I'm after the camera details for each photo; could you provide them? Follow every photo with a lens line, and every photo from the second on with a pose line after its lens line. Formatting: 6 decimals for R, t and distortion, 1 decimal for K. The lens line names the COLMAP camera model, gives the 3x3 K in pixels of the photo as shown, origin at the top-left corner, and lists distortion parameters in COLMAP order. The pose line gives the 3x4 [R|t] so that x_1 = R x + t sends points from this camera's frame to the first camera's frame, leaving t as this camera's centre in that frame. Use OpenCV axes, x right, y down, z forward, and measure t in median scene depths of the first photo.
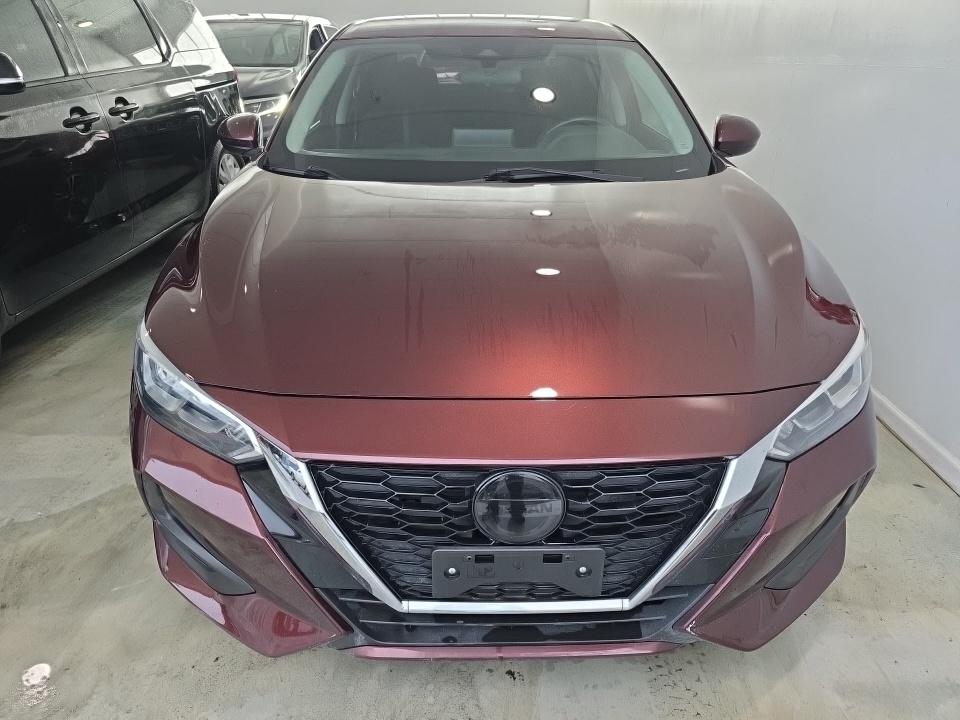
lens RADIAL K [[645.6, 0, 480.0], [0, 645.6, 360.0], [0, 0, 1]] dist [0.034069, -0.045286]
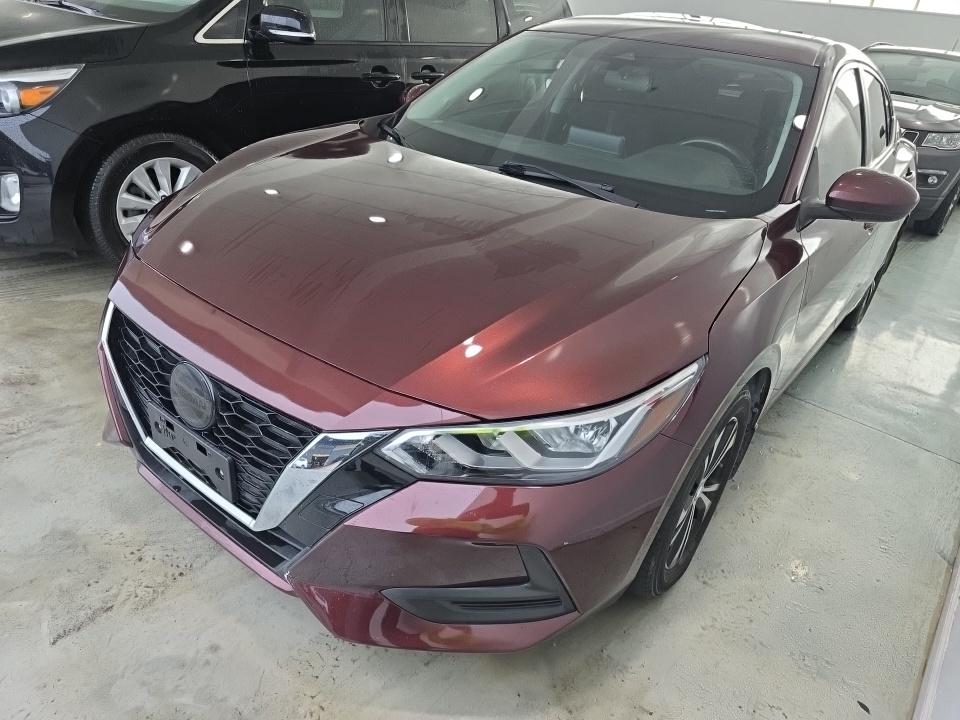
lens RADIAL K [[645.6, 0, 480.0], [0, 645.6, 360.0], [0, 0, 1]] dist [0.034069, -0.045286]
pose [[0.771757, 0.360012, -0.524197, 0.633594], [-0.363291, 0.926162, 0.101216, -0.088766], [0.521930, 0.112322, 0.845561, 0.142963]]
